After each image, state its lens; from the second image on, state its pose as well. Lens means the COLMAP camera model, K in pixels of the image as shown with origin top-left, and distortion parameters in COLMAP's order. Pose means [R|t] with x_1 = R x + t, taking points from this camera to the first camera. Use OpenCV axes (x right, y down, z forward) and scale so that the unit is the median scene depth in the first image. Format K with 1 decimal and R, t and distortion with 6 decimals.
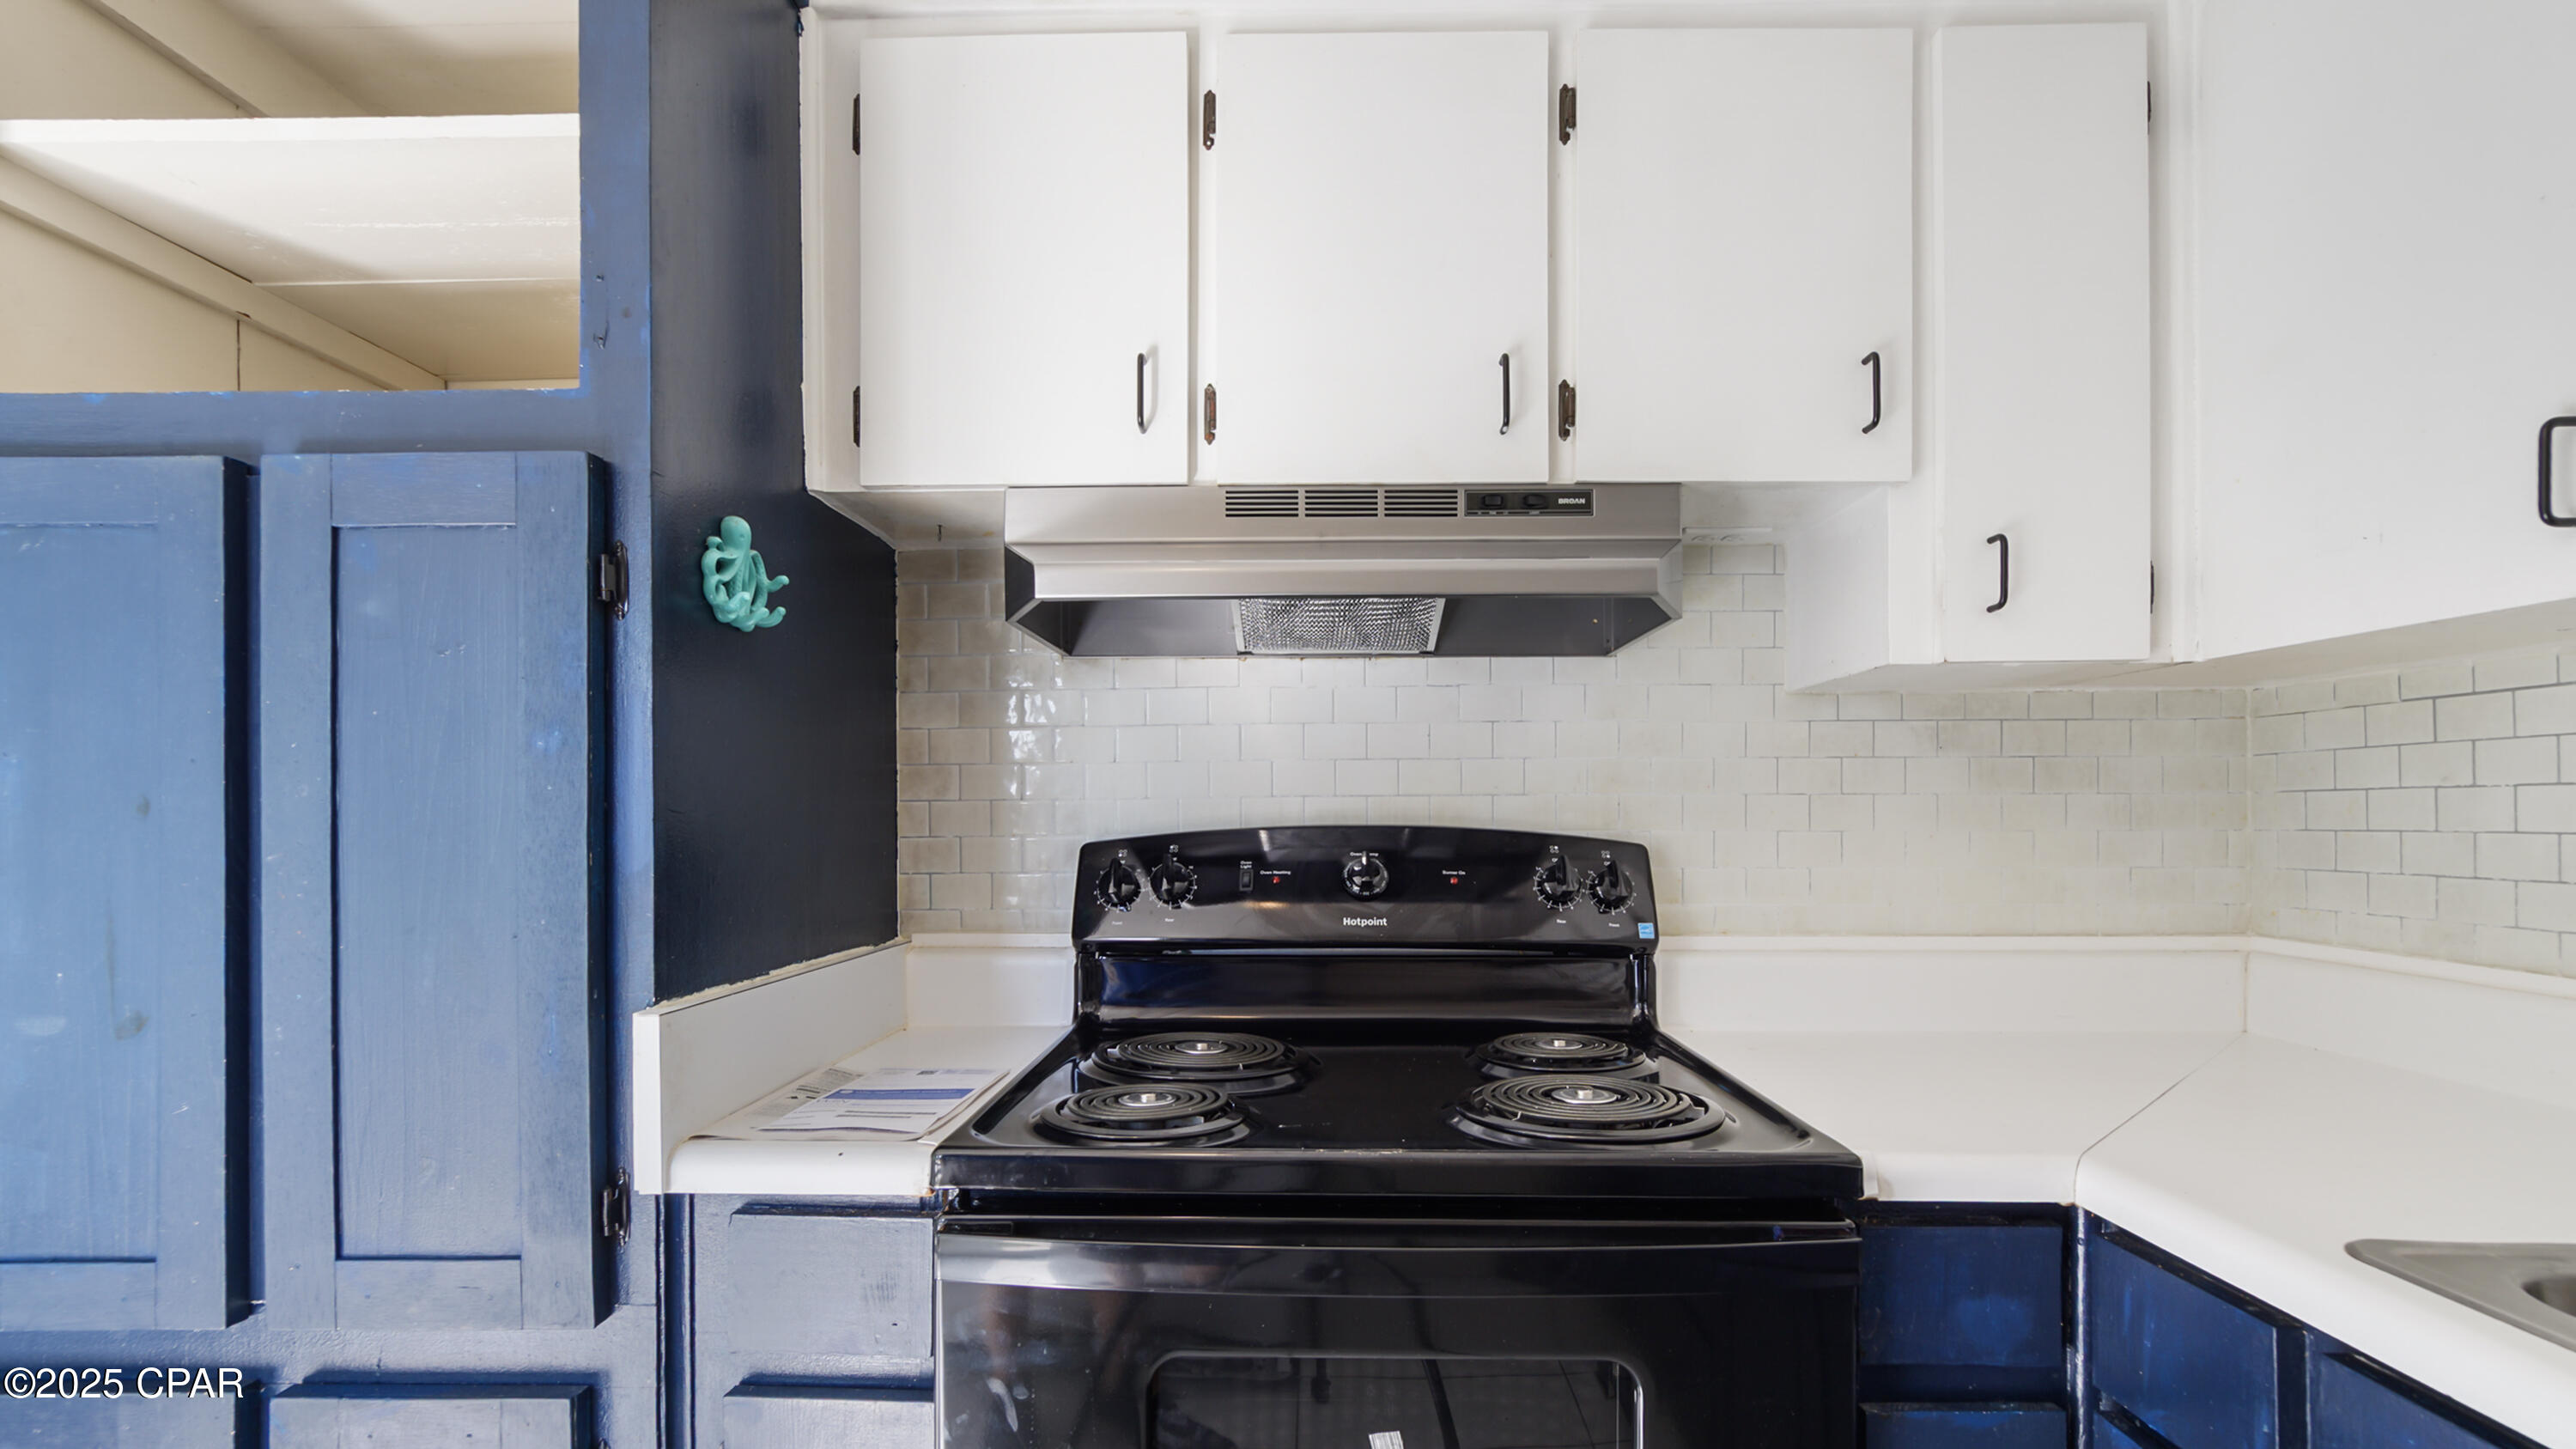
lens RADIAL K [[1162.7, 0, 1287.6], [0, 1162.7, 811.6], [0, 0, 1]] dist [-0.011367, 0.001627]
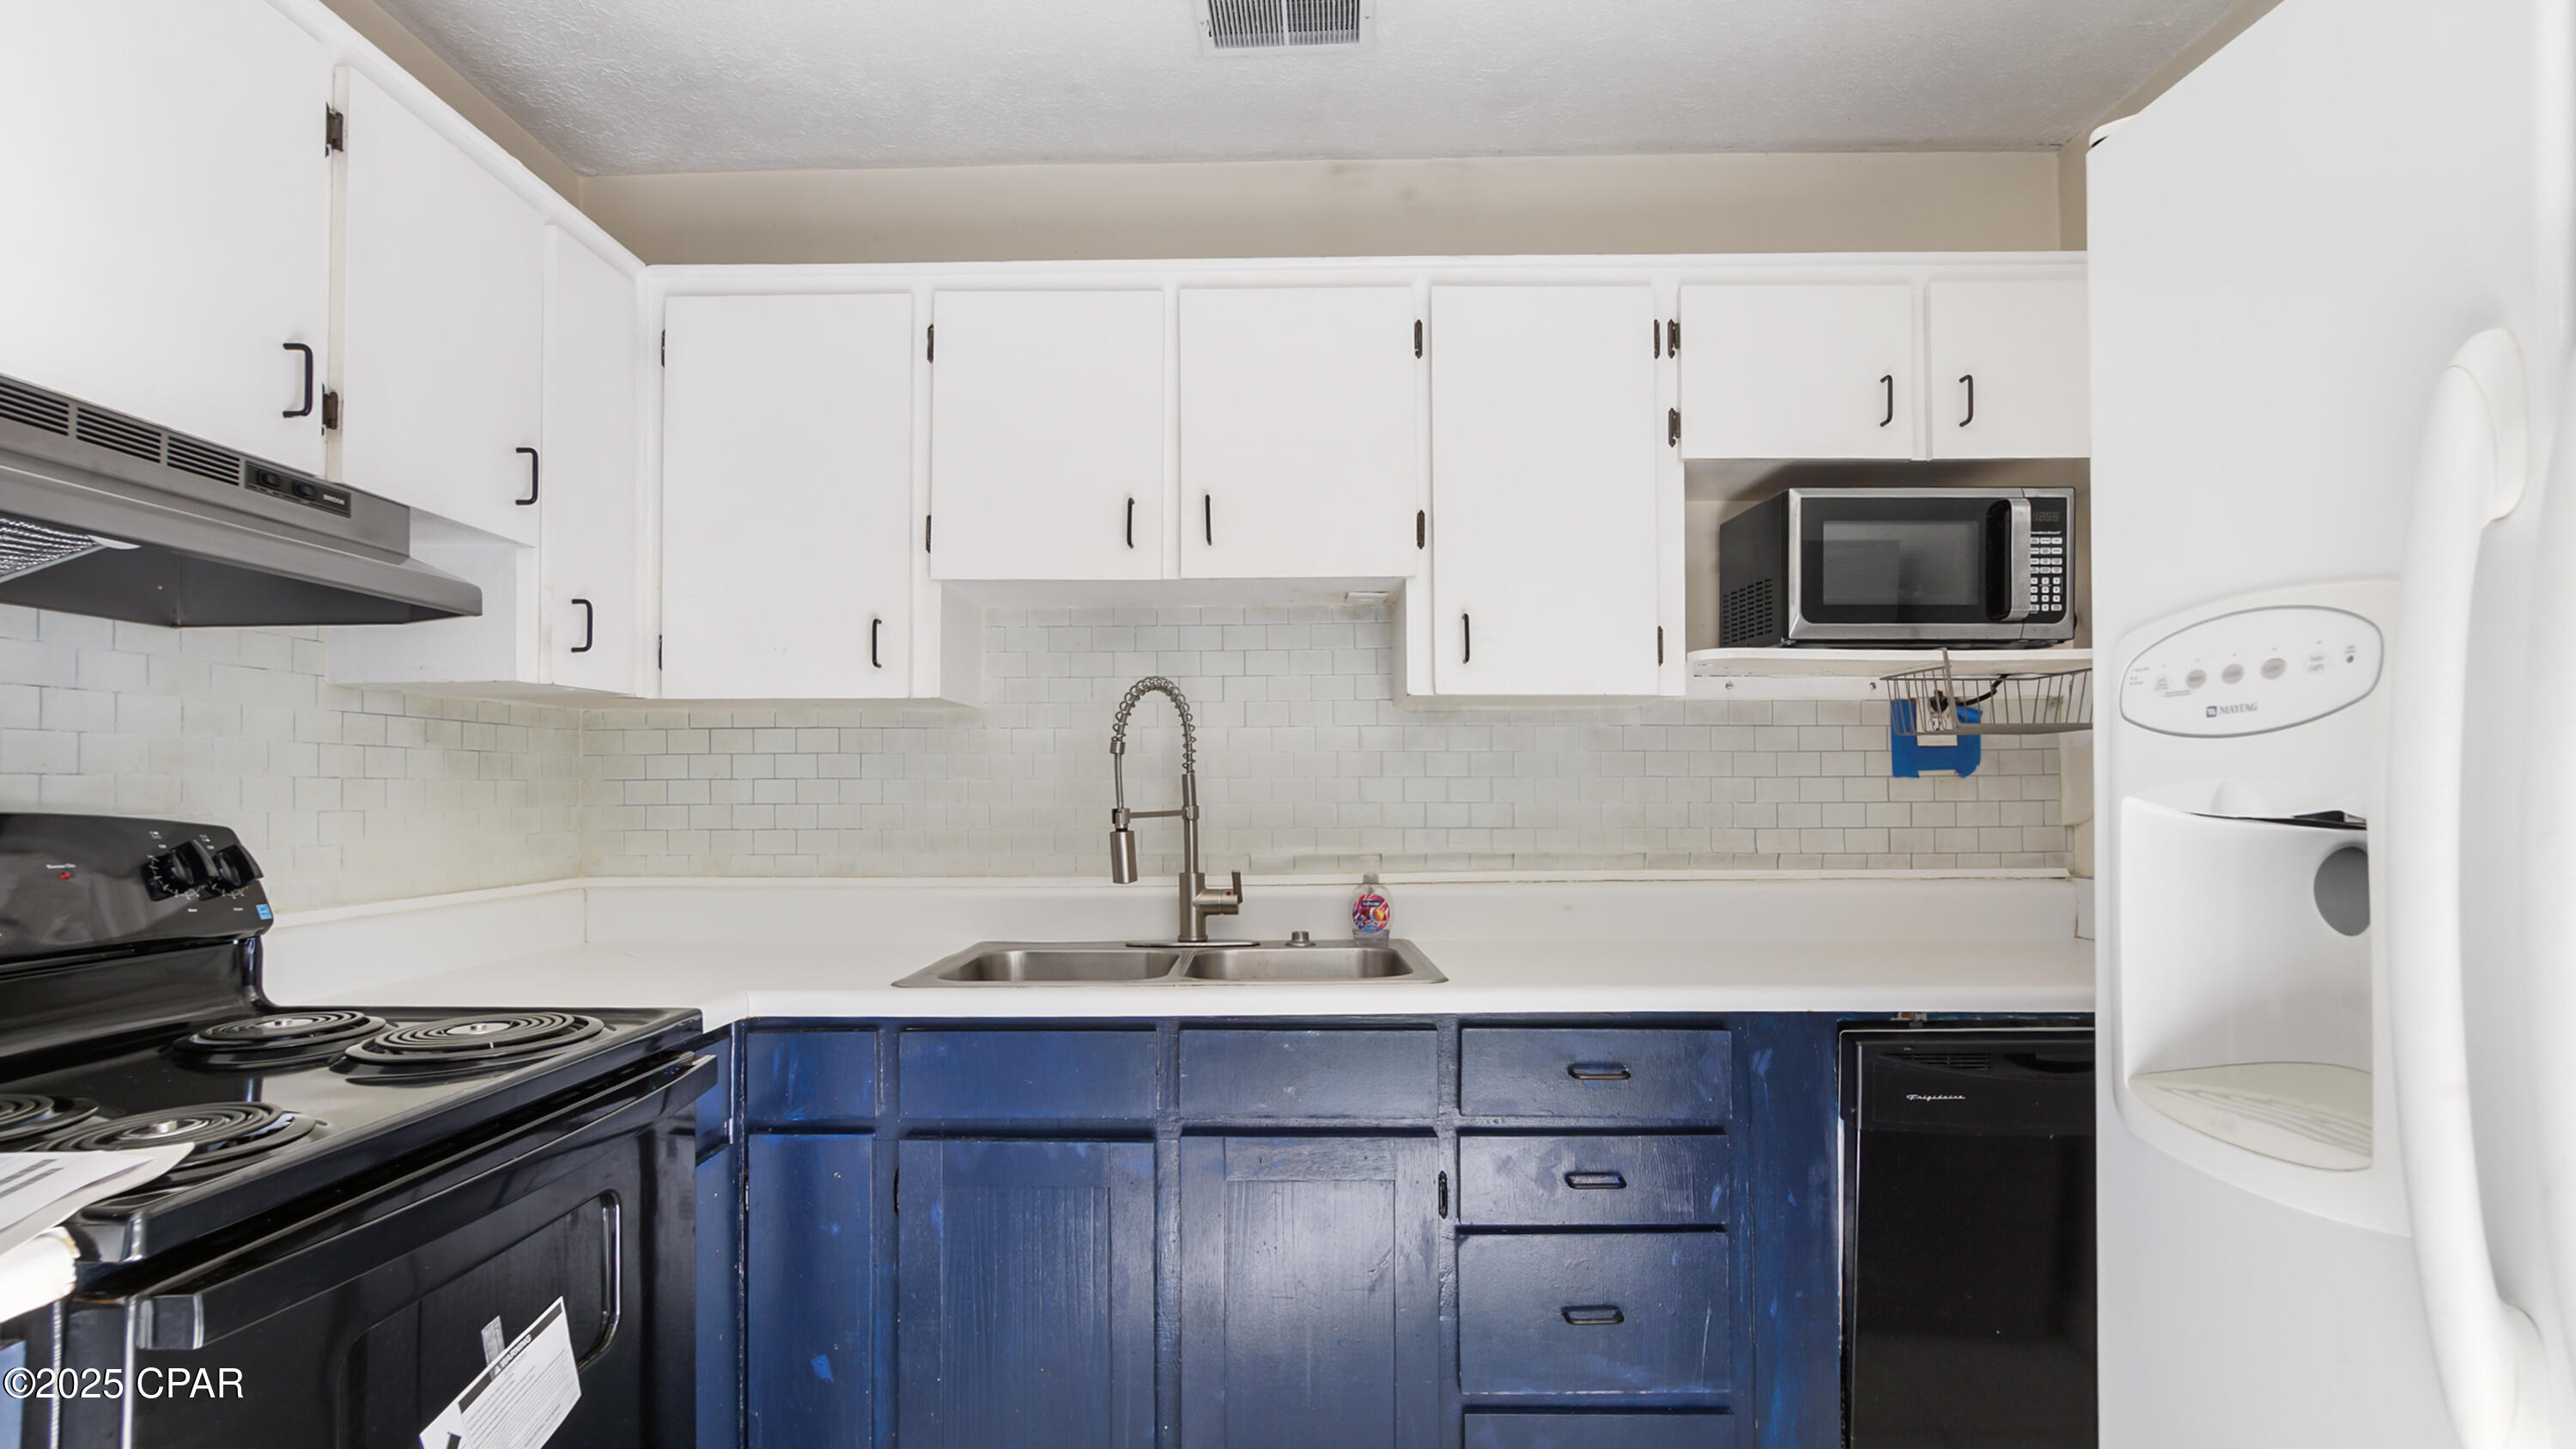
lens RADIAL K [[1162.7, 0, 1281.8], [0, 1162.7, 786.4], [0, 0, 1]] dist [-0.011367, 0.001627]
pose [[-0.015622, 0.004925, 0.999866, -0.759764], [-0.000018, 0.999988, -0.004926, -0.001730], [-0.999878, -0.000095, -0.015622, 0.144107]]
